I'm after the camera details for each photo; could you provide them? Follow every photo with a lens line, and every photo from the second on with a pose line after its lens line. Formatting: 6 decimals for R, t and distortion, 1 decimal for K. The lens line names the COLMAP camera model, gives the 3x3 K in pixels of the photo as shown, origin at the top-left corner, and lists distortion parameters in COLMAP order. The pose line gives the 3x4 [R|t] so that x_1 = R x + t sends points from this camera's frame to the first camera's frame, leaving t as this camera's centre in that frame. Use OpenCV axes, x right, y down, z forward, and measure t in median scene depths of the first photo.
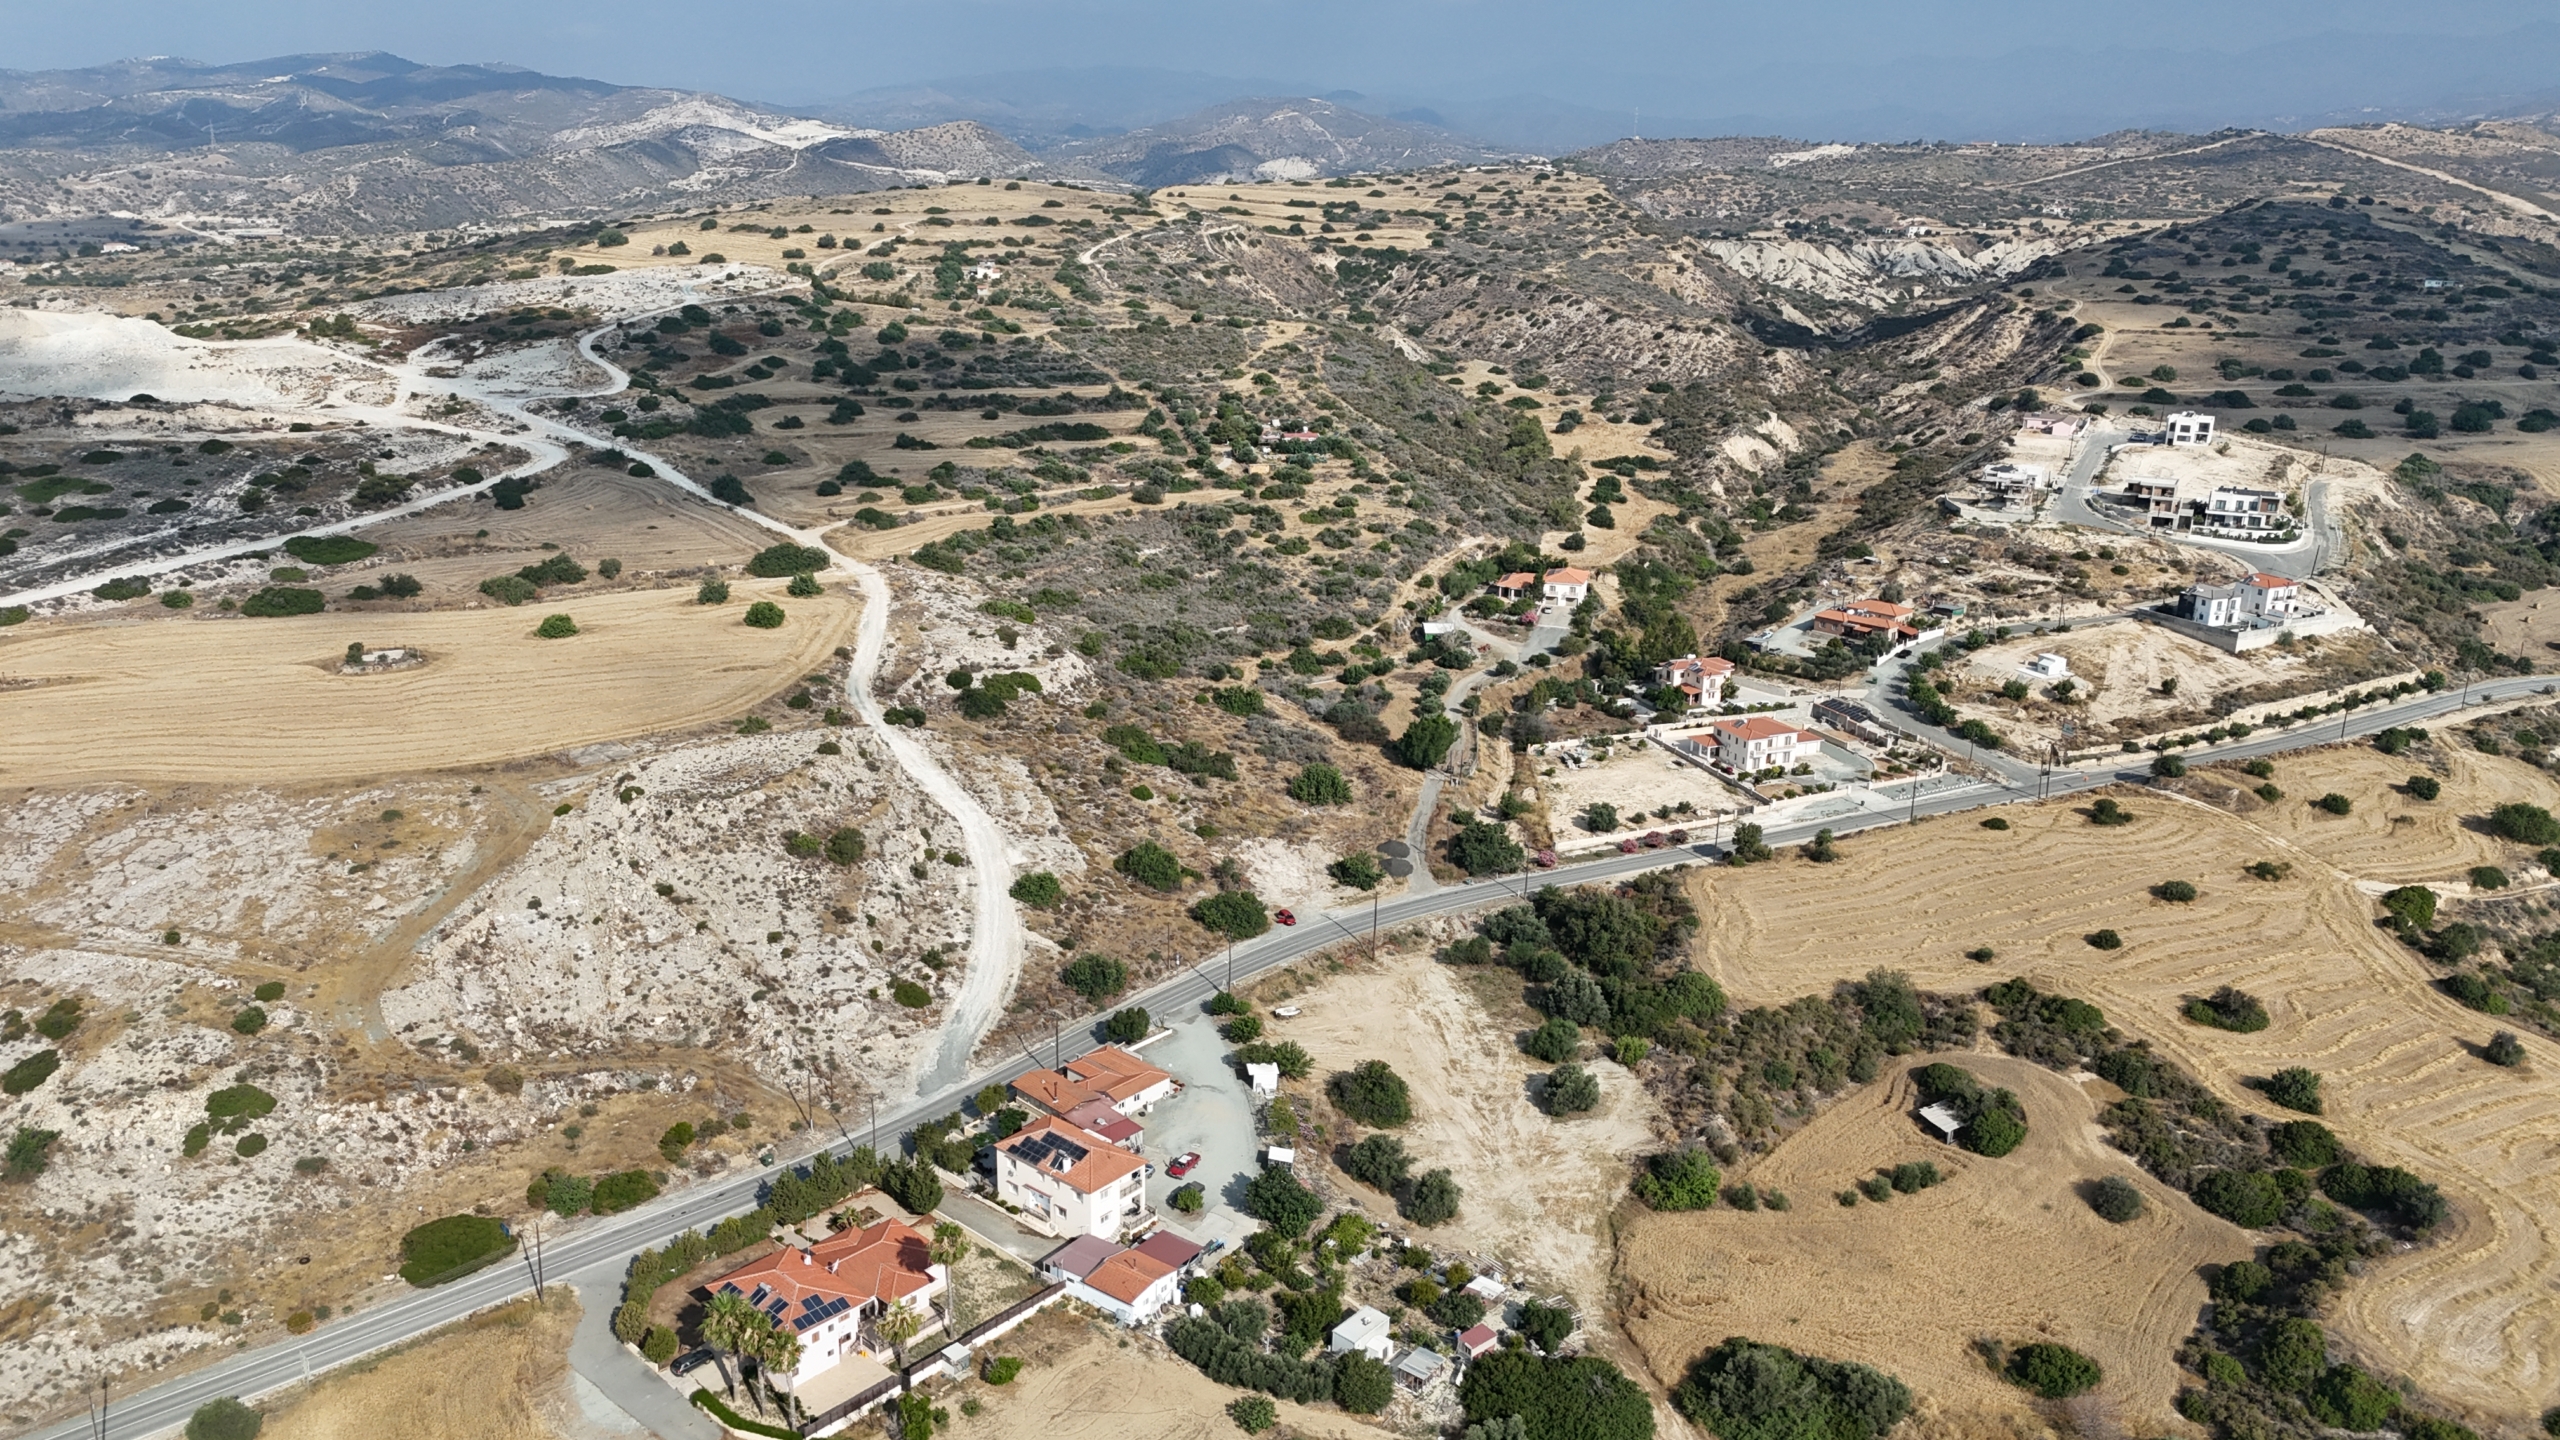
lens RADIAL K [[1841.7, 0, 1280.0], [0, 1841.7, 720.0], [0, 0, 1]] dist [0.085905, -0.095008]
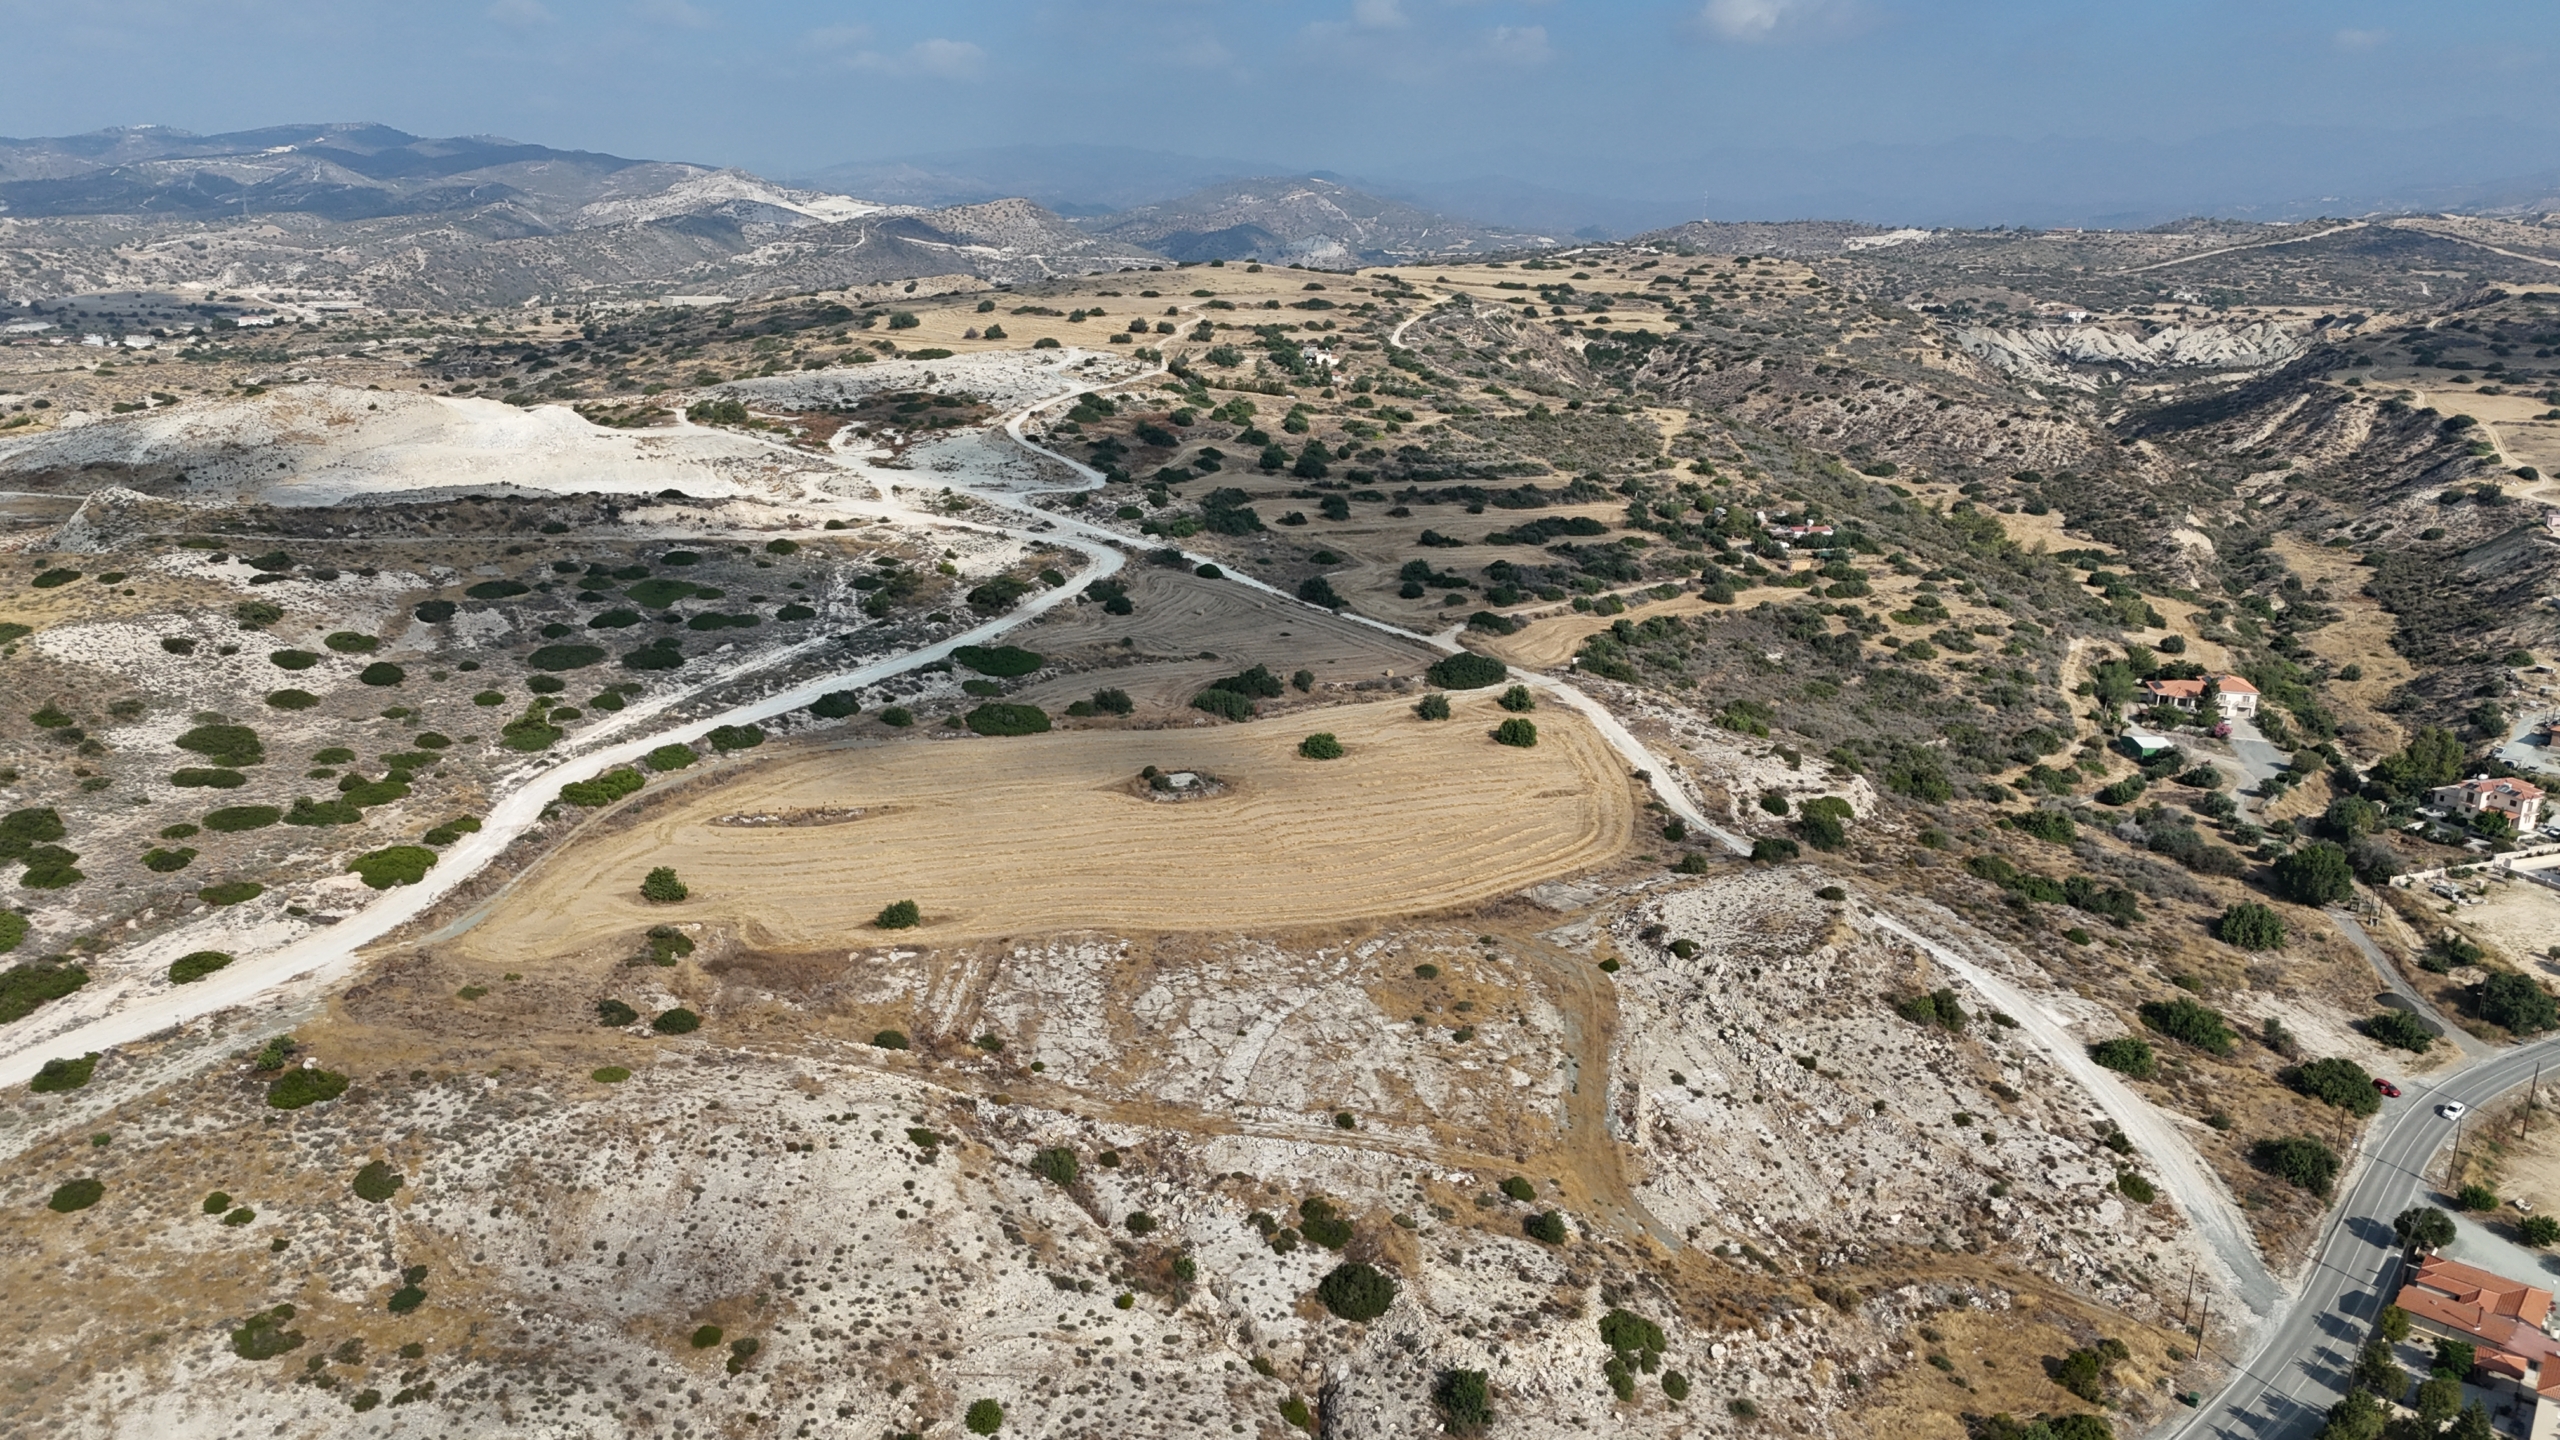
lens RADIAL K [[1841.7, 0, 1280.0], [0, 1841.7, 720.0], [0, 0, 1]] dist [0.085905, -0.095008]
pose [[0.999569, 0.000982, 0.029328, -0.206003], [0.000141, 0.999268, -0.038249, -0.013245], [-0.029344, 0.038237, 0.998838, 0.035361]]
